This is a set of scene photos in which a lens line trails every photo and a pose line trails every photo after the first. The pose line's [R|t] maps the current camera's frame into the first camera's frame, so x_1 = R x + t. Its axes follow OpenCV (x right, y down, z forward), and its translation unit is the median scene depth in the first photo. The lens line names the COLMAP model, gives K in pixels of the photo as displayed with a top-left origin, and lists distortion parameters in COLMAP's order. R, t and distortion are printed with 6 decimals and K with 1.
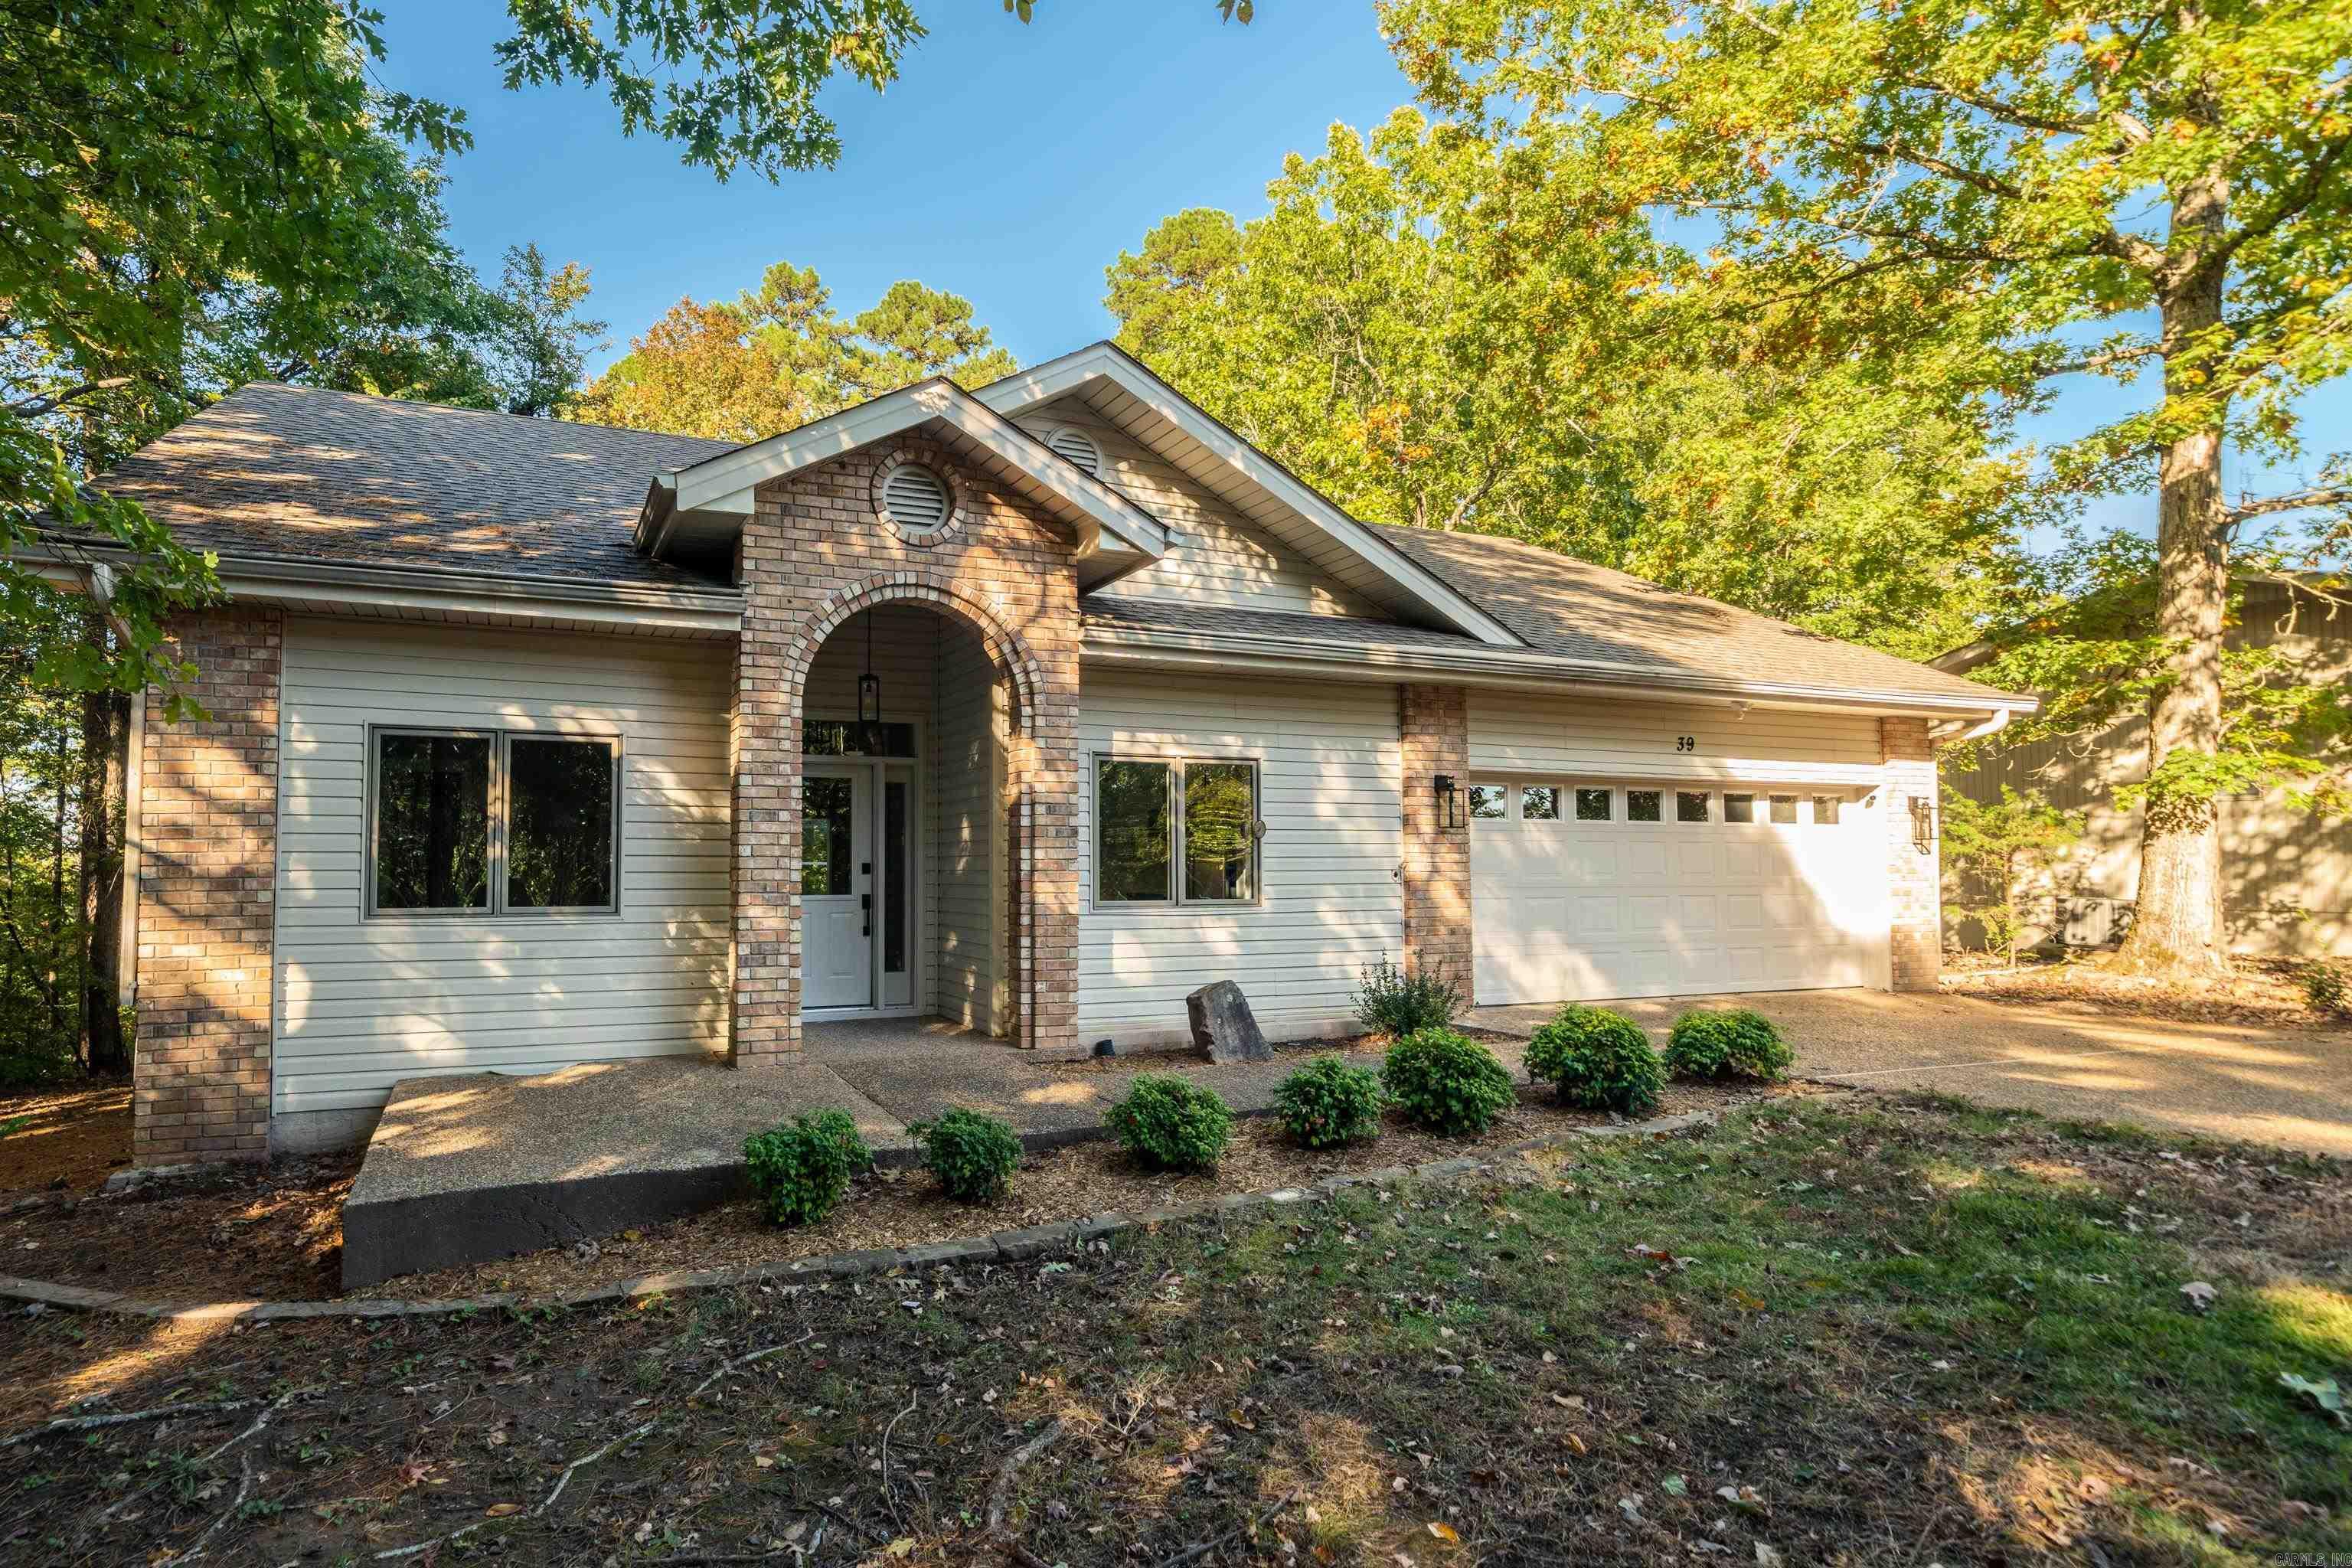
lens RADIAL K [[1205.5, 0, 1176.0], [0, 1205.5, 784.0], [0, 0, 1]] dist [-0.005685, 0.000075]
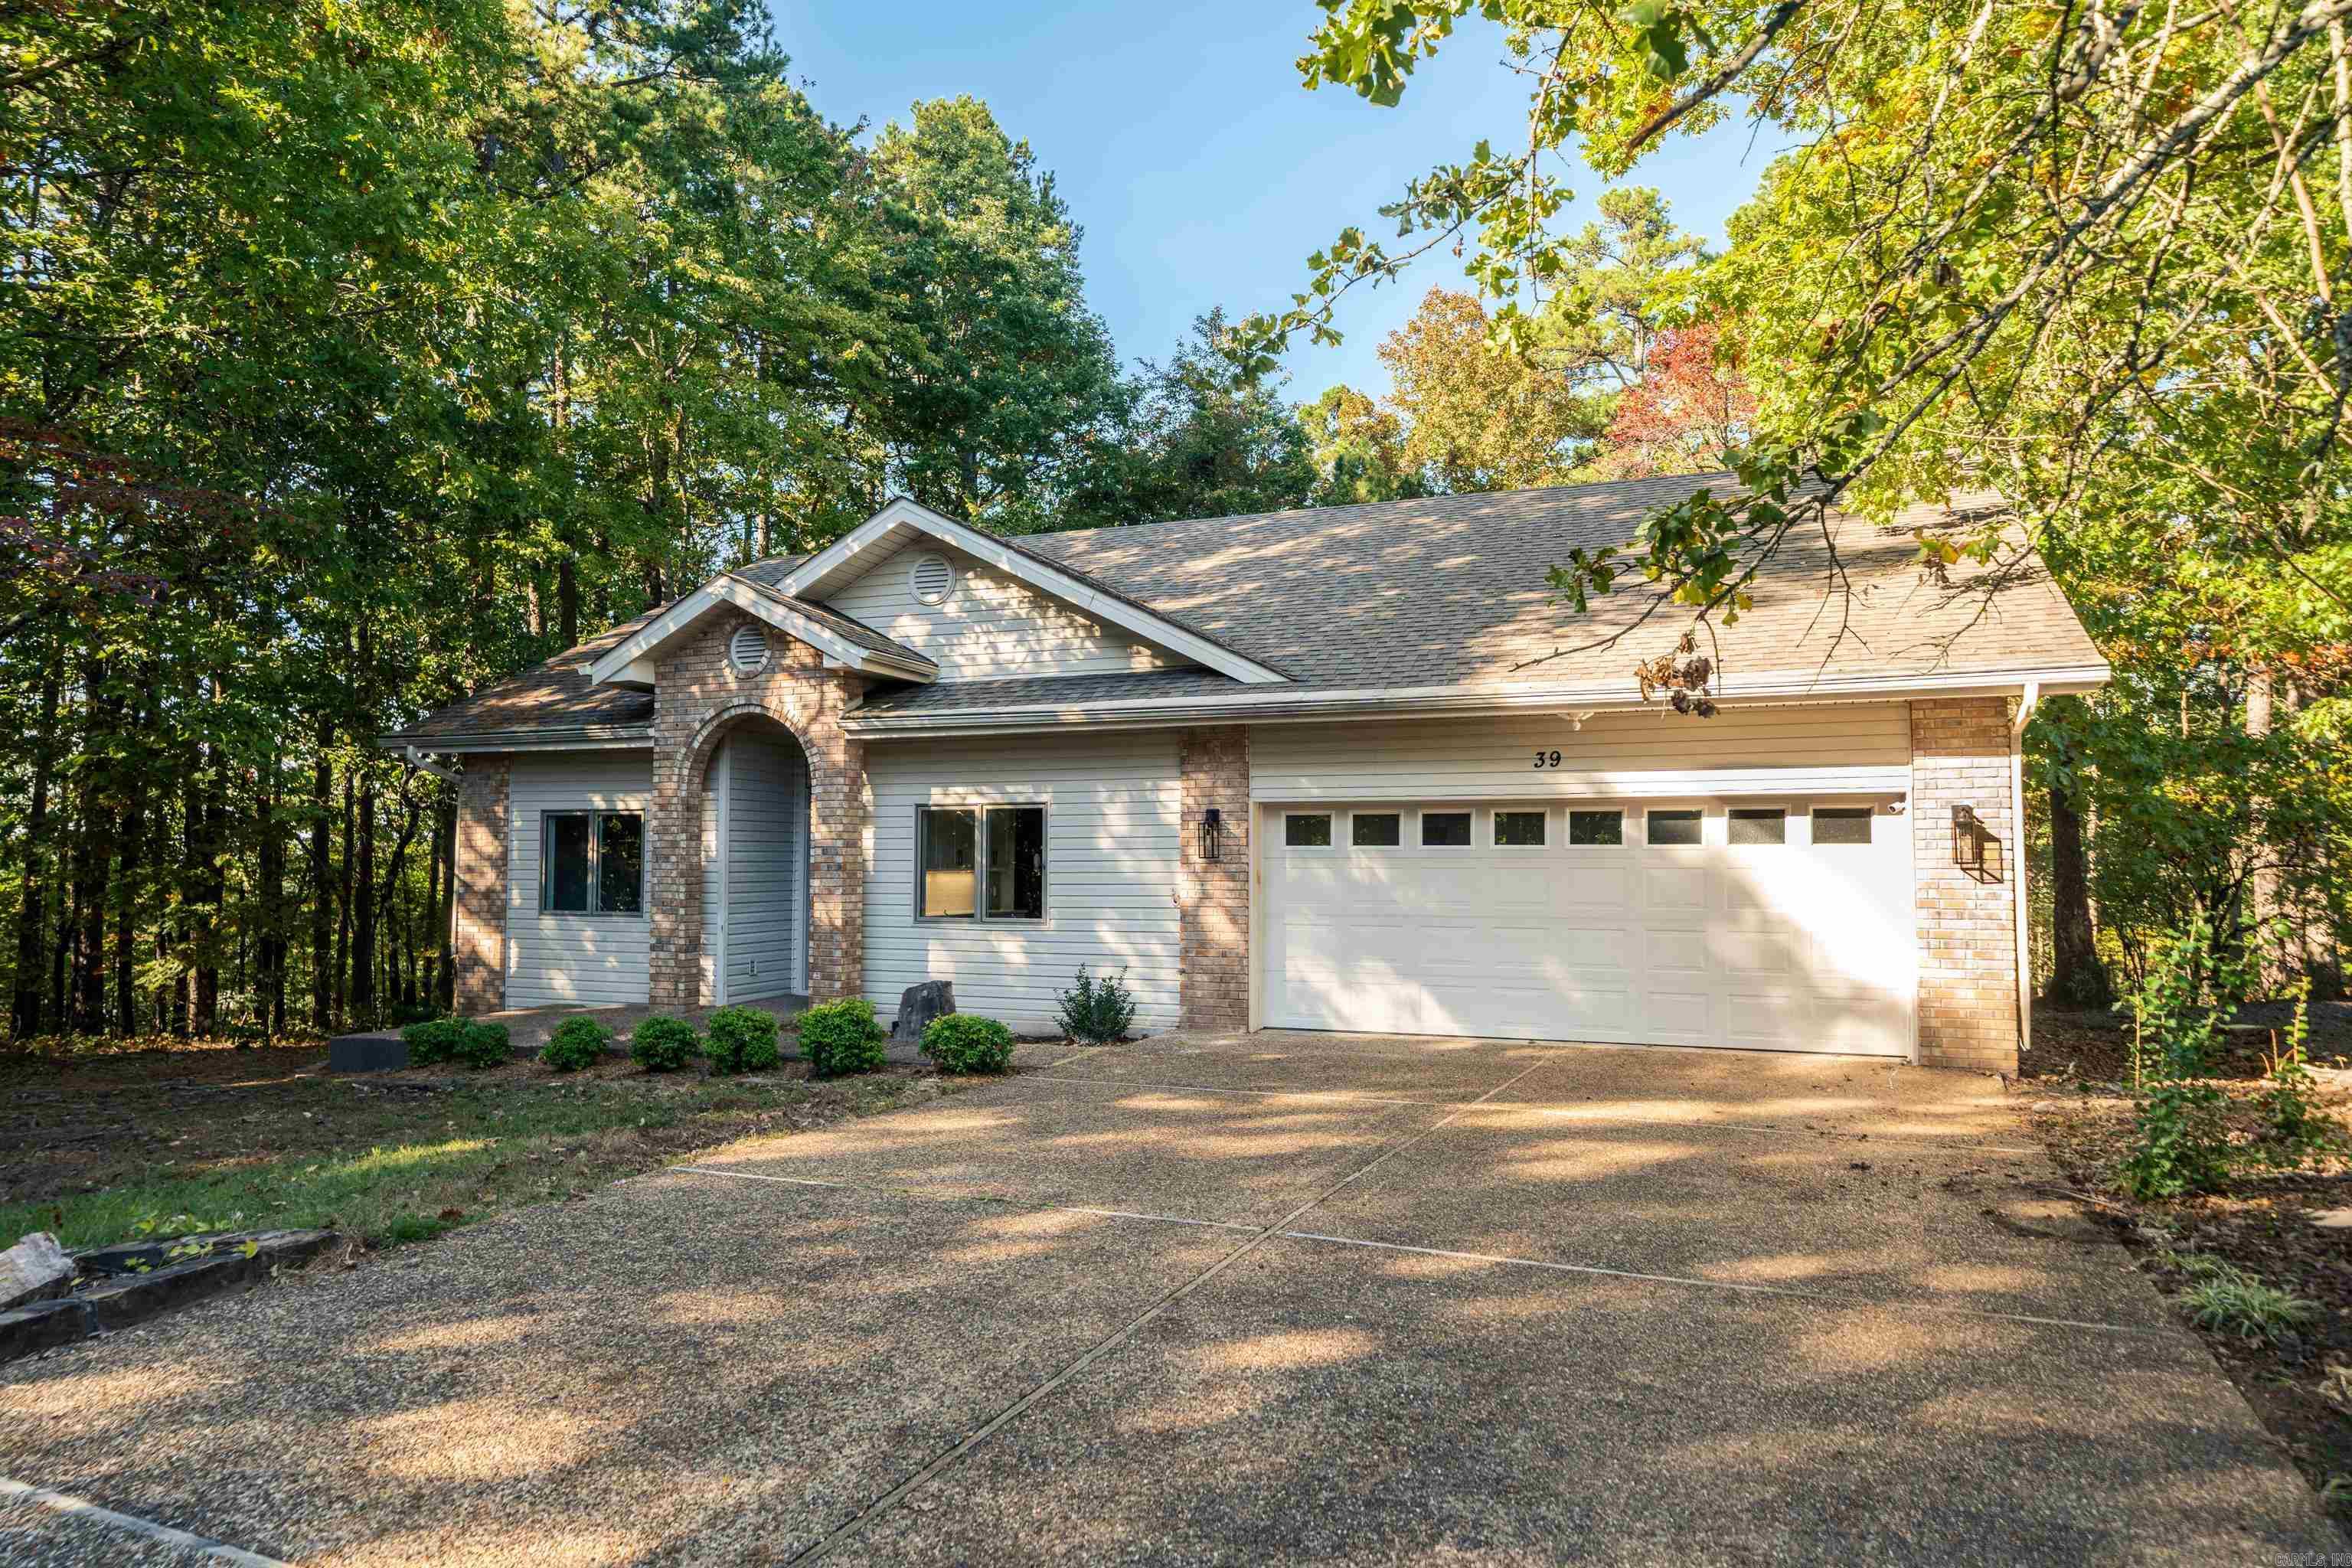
lens RADIAL K [[1444.5, 0, 1176.0], [0, 1444.5, 784.0], [0, 0, 1]] dist [0.006818, 0.000267]
pose [[0.727316, -0.039030, -0.685192, 1.204280], [0.043088, 0.999009, -0.011169, -0.018637], [0.684949, -0.021400, 0.728276, 0.038199]]
